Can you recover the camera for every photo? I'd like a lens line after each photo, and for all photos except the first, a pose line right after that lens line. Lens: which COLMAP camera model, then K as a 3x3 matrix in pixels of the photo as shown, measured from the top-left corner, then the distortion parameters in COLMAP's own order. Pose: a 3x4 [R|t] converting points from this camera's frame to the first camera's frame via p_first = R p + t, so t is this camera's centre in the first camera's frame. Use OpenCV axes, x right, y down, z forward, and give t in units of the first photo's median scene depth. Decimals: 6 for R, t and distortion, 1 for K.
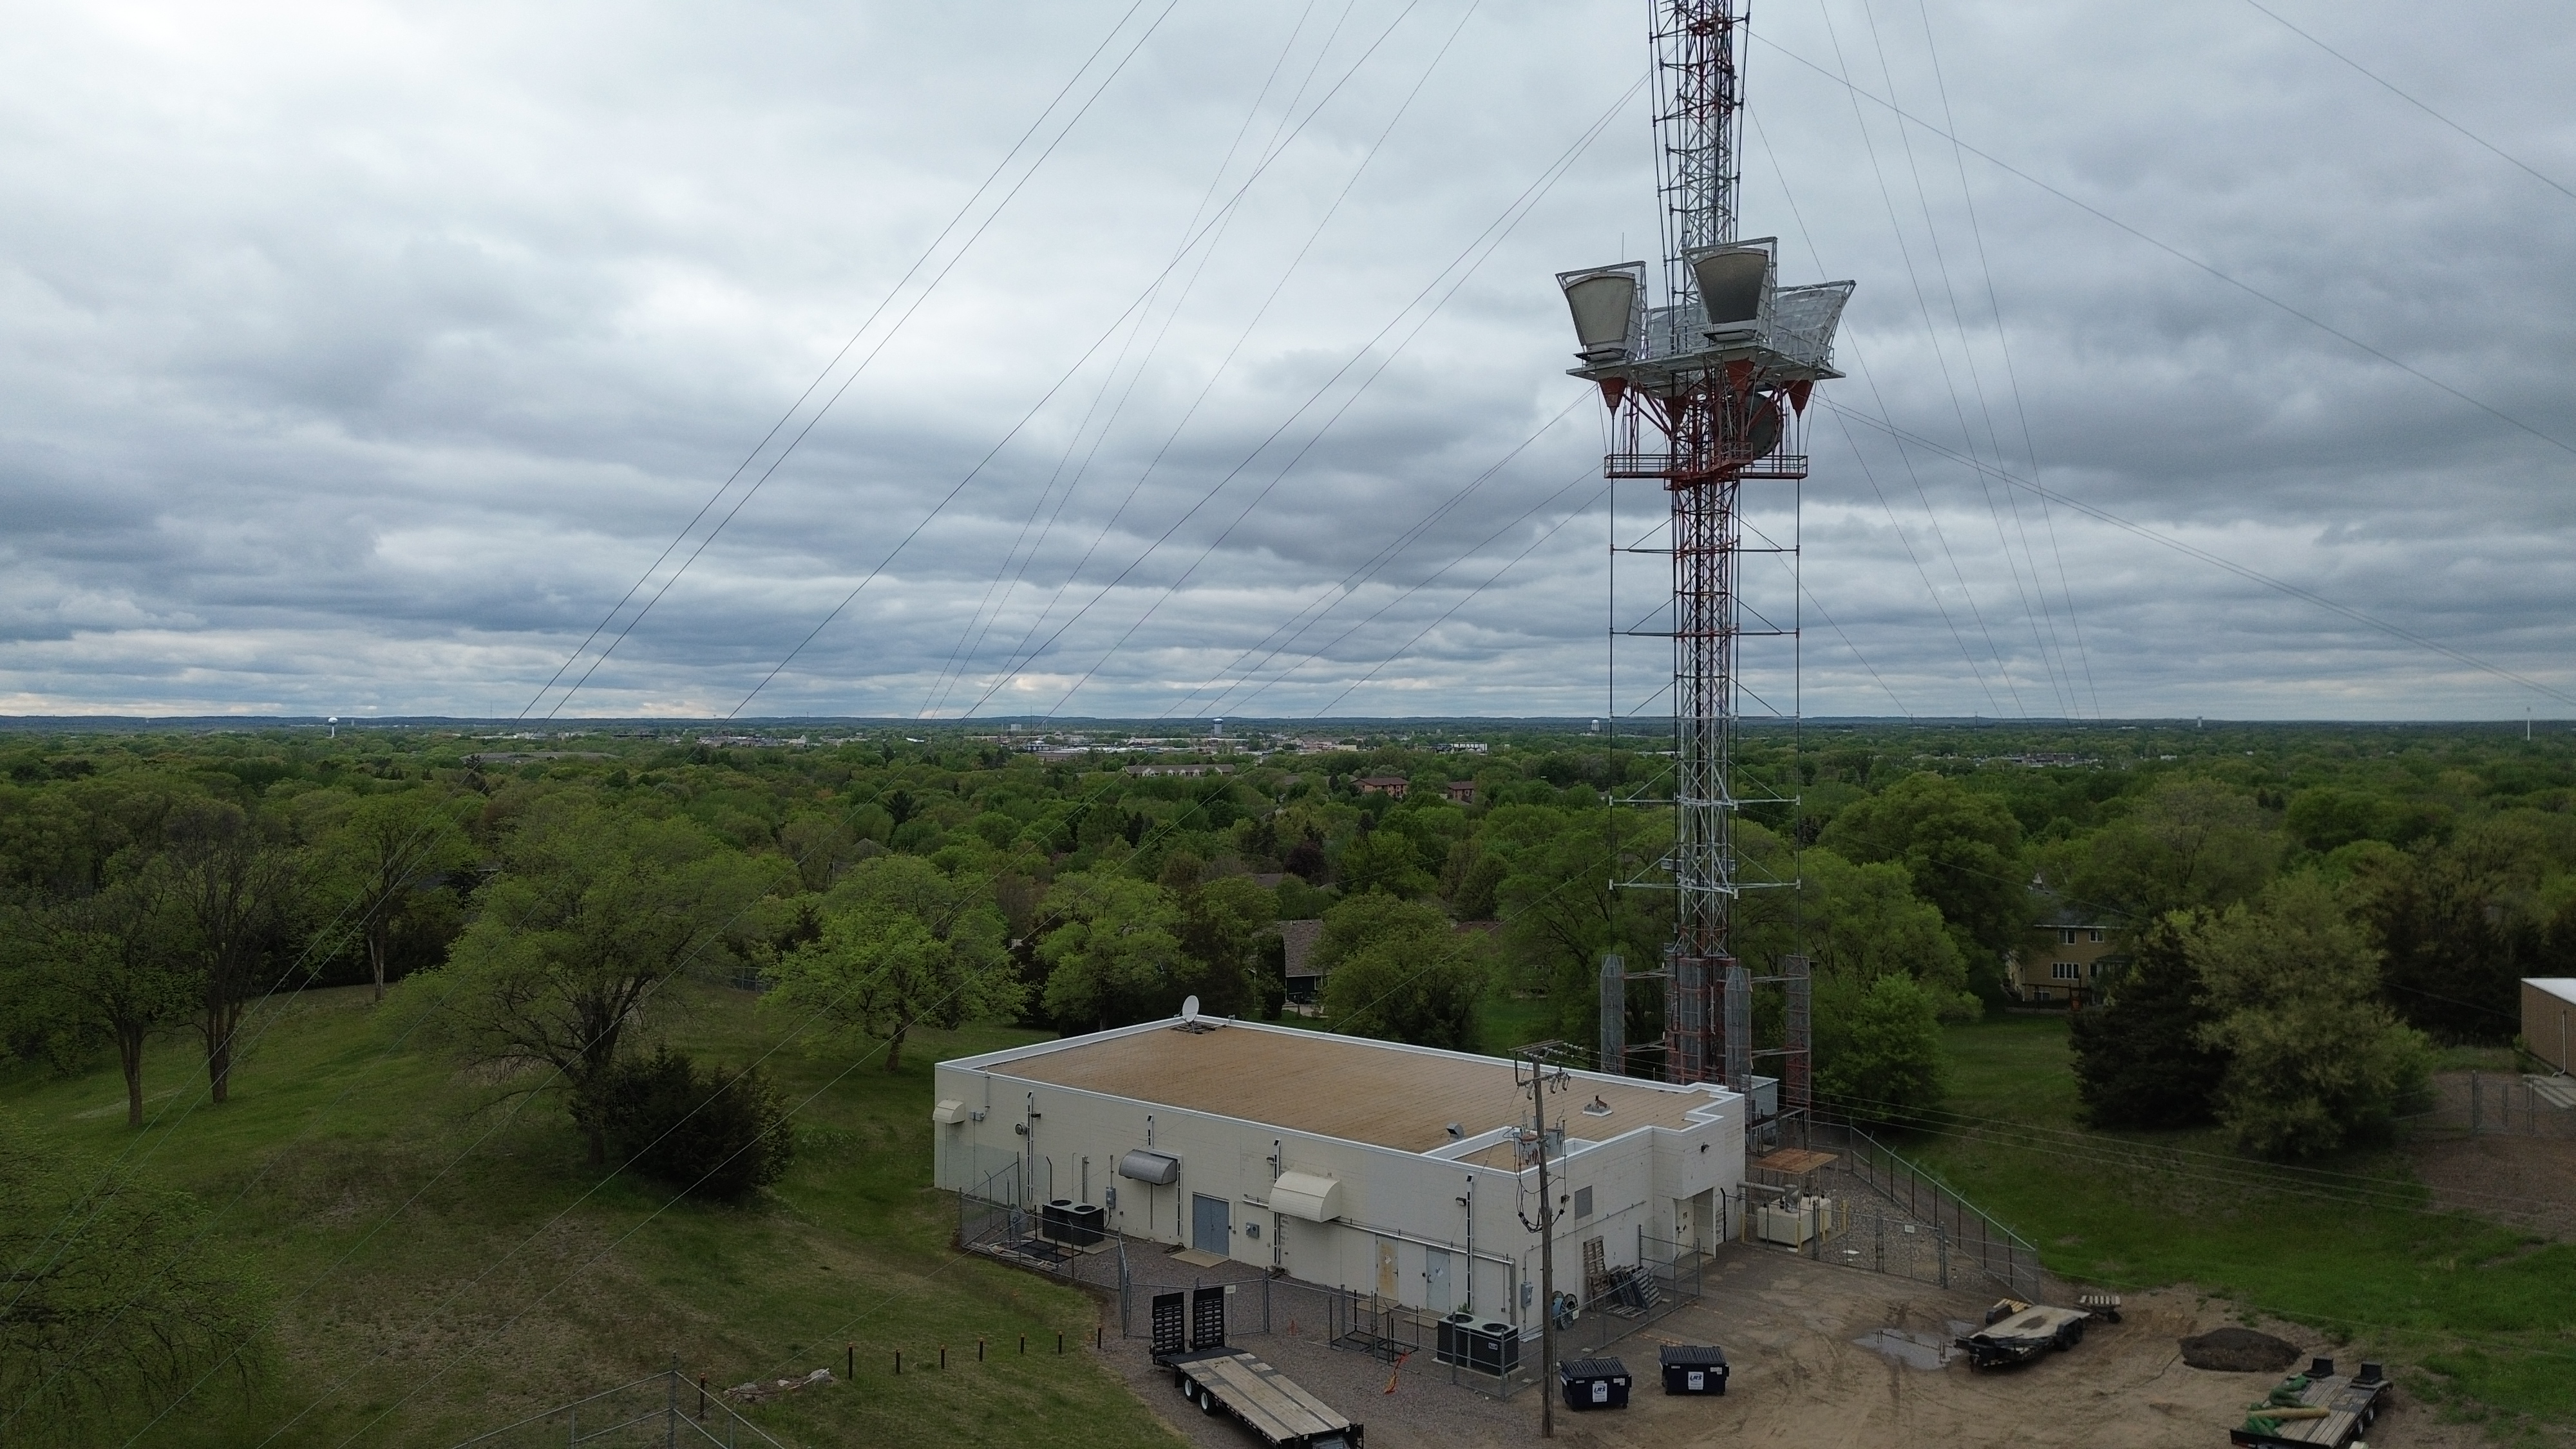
lens RADIAL K [[1812.9, 0, 1285.6], [0, 1812.9, 725.6], [0, 0, 1]] dist [0.082733, -0.085378]
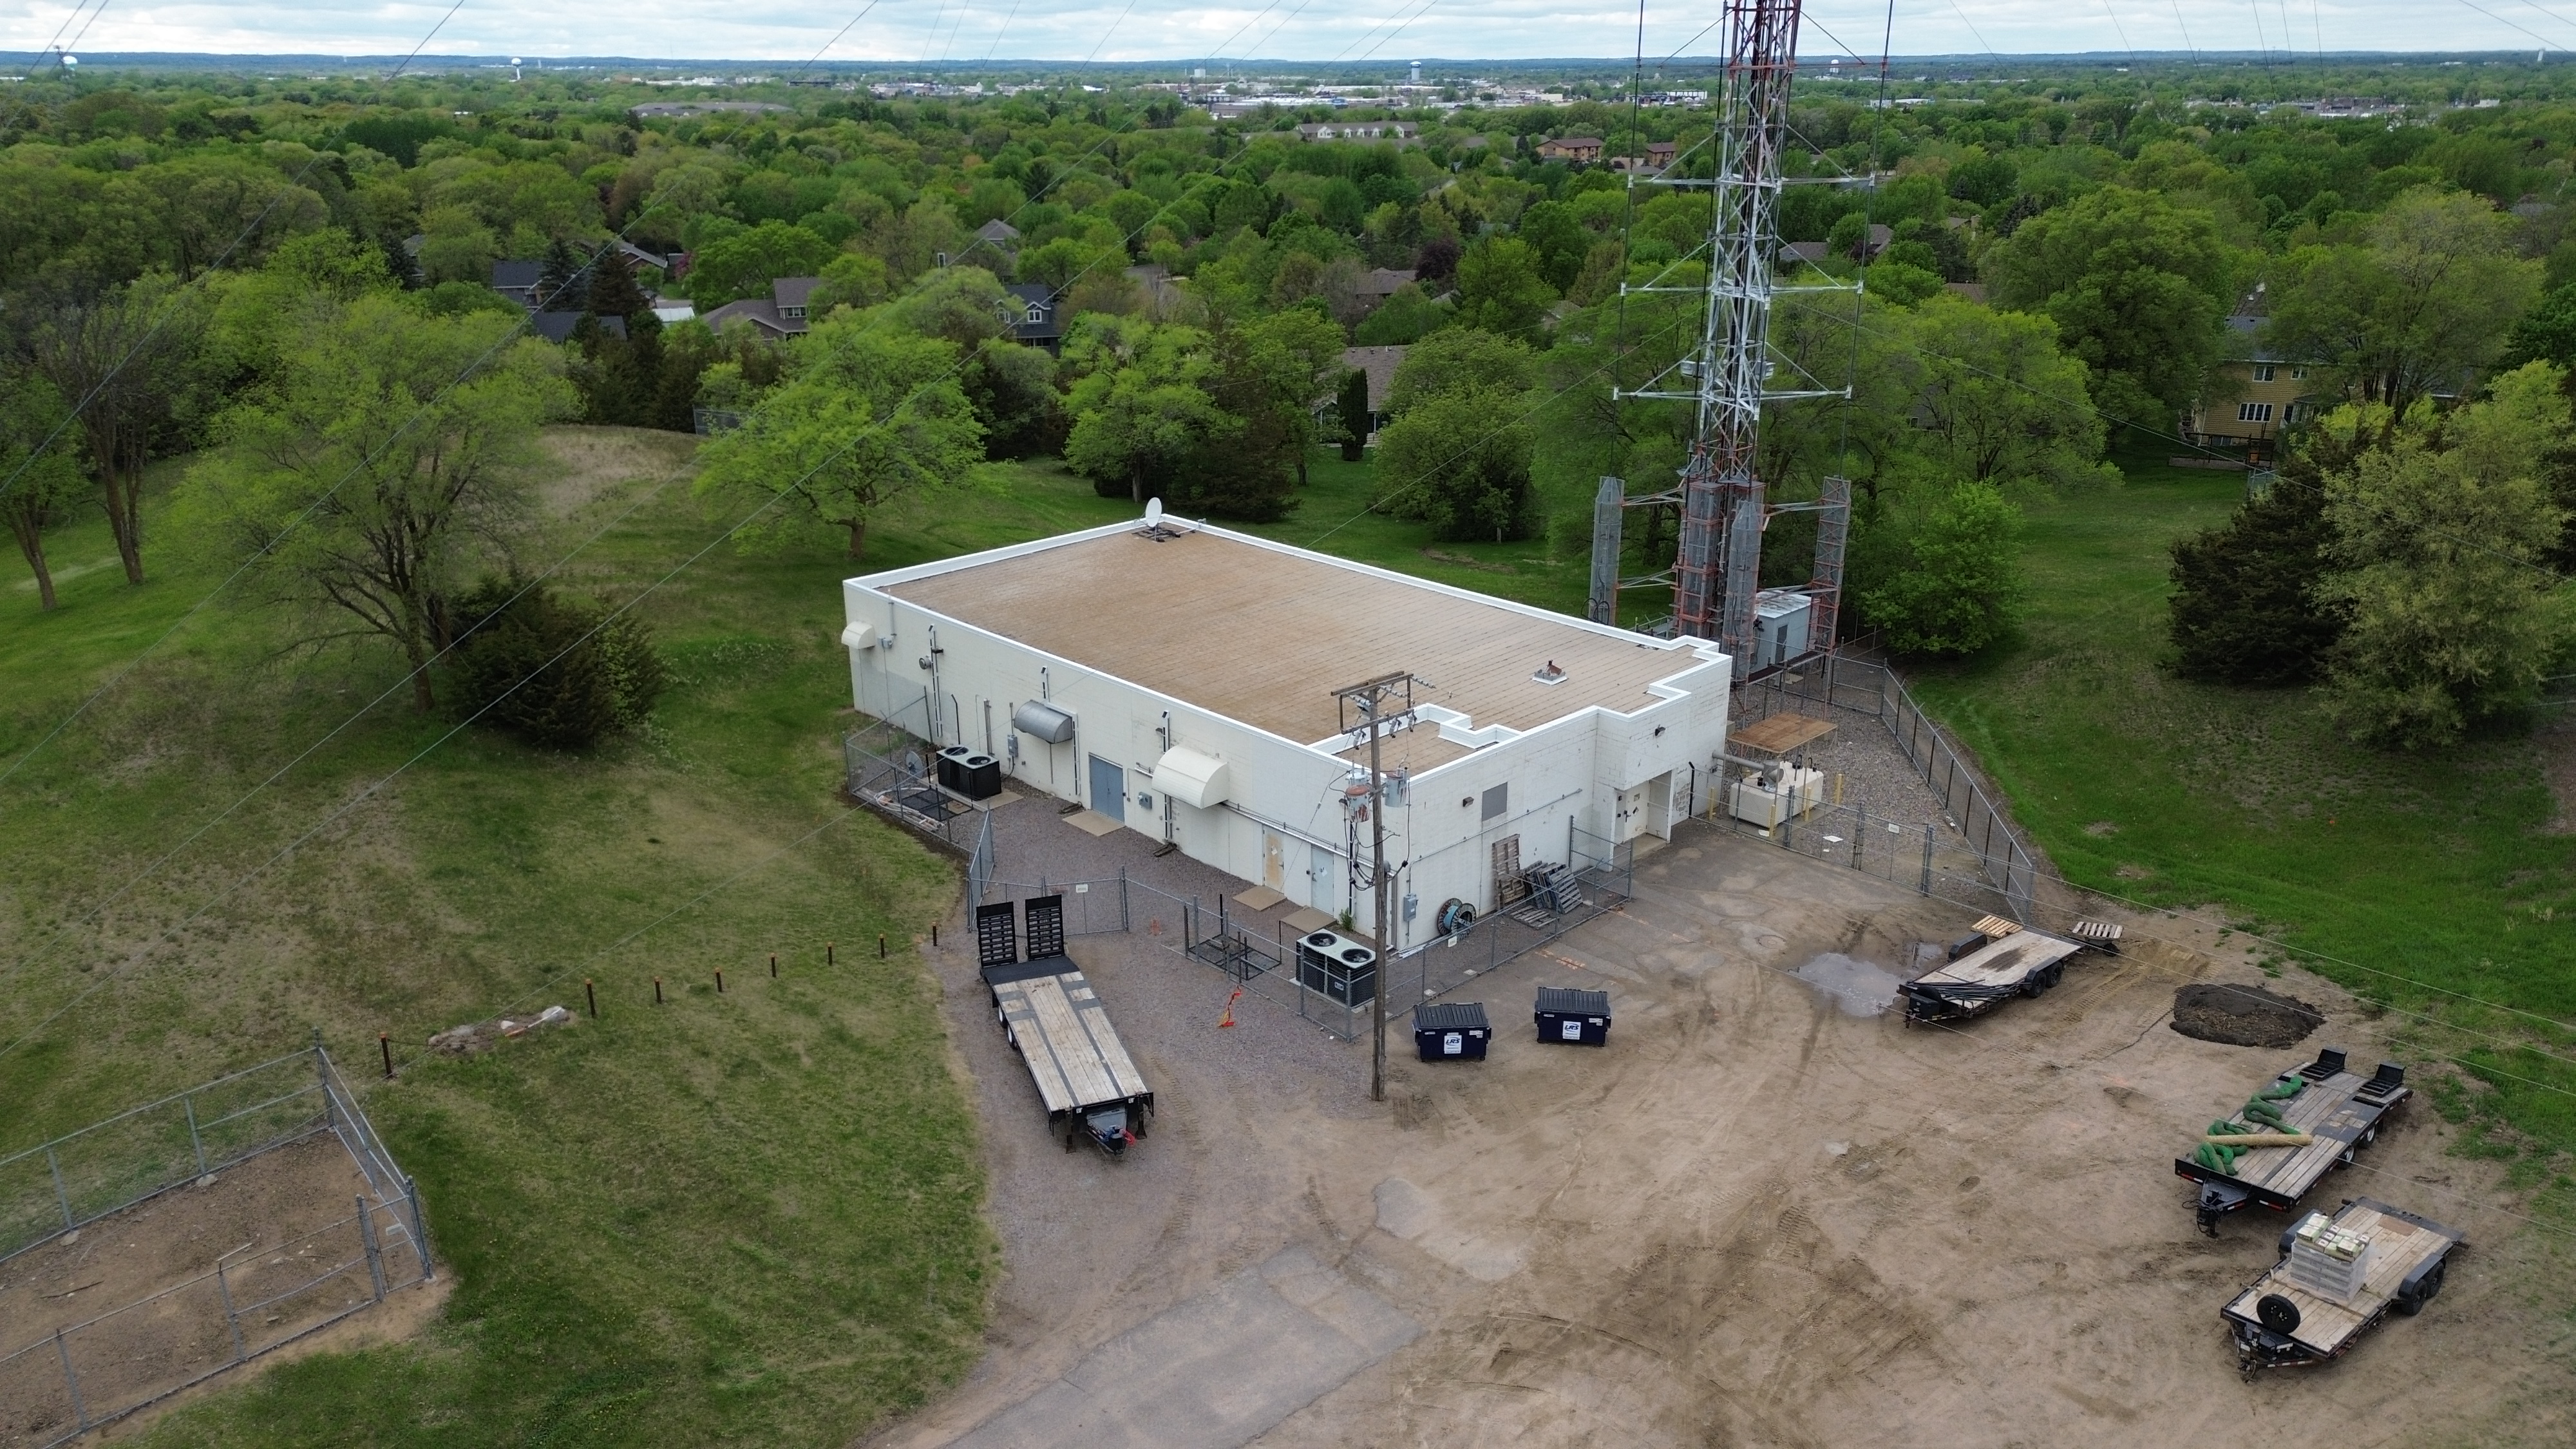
lens RADIAL K [[1810.0, 0, 1285.5], [0, 1810.0, 724.3], [0, 0, 1]] dist [0.084891, -0.085858]
pose [[0.994256, 0.034161, -0.101430, 0.132352], [0.002107, 0.941266, 0.337660, -0.057155], [0.107007, -0.335934, 0.935787, 0.172626]]
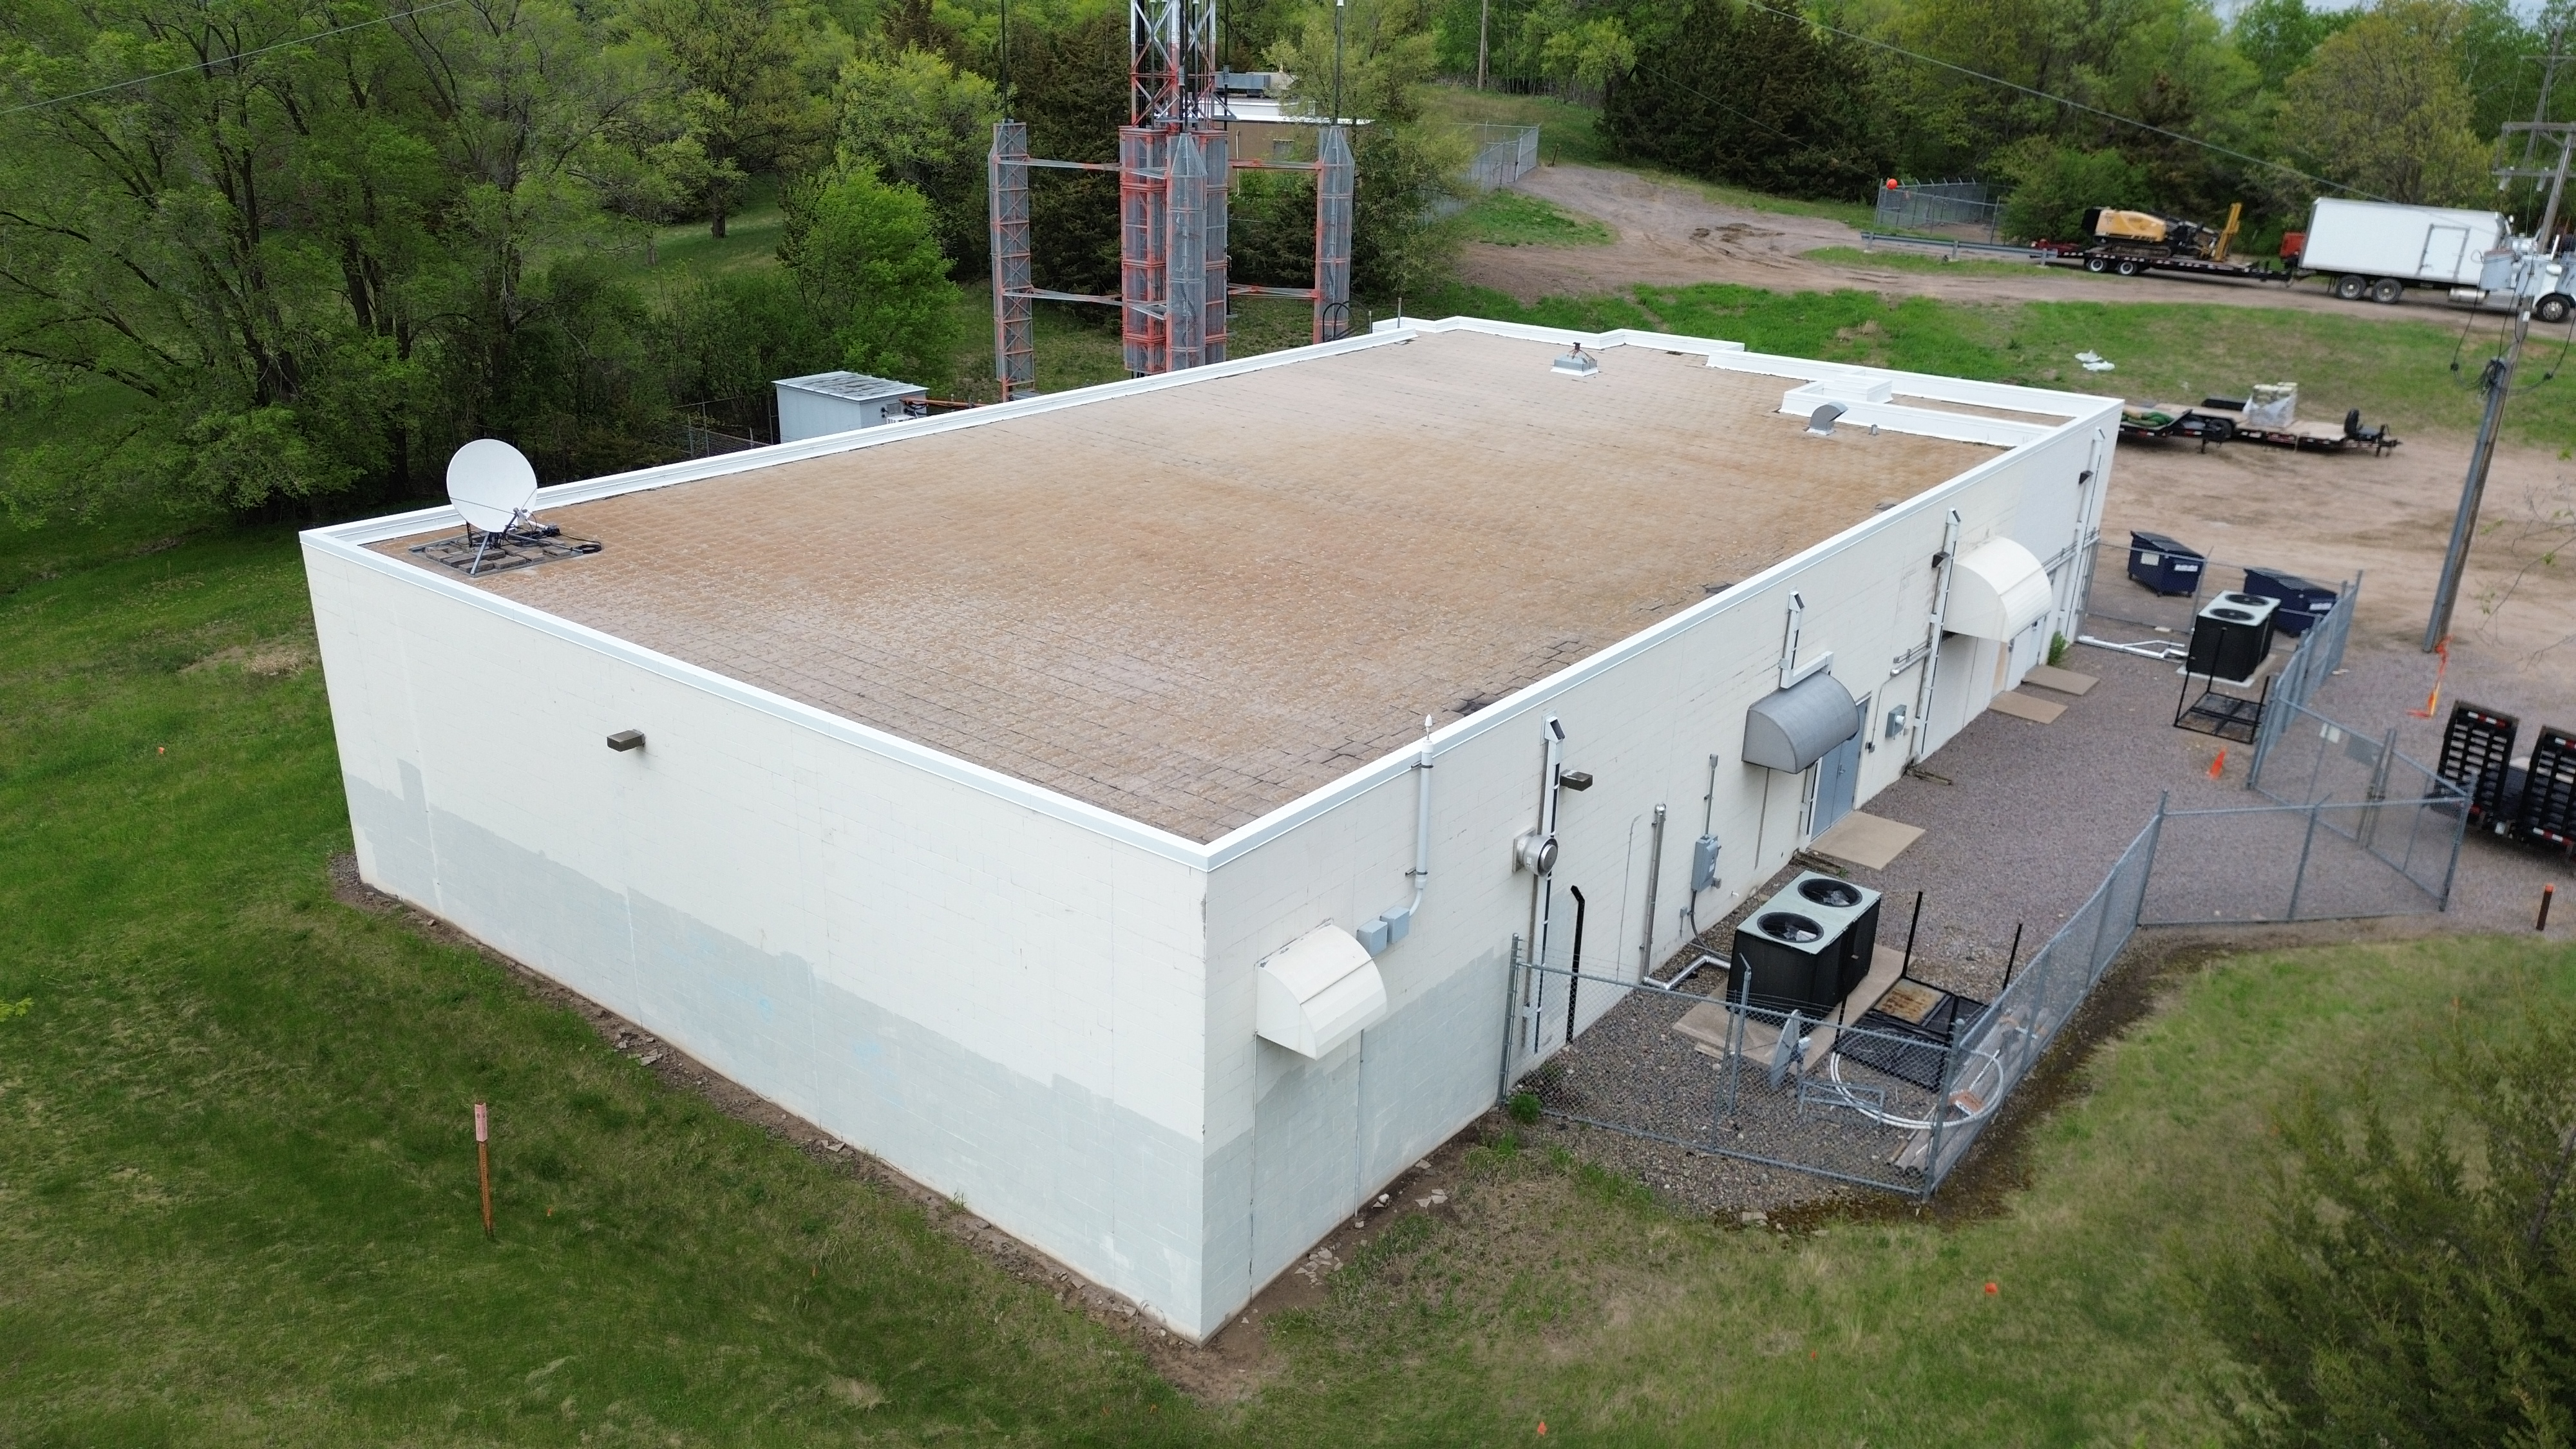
lens RADIAL K [[1810.0, 0, 1285.5], [0, 1810.0, 724.3], [0, 0, 1]] dist [0.084891, -0.085858]
pose [[-0.042755, -0.350628, 0.935538, -0.421196], [-0.023319, 0.936490, 0.349919, 0.110132], [-0.998813, -0.006855, -0.048216, 1.109280]]
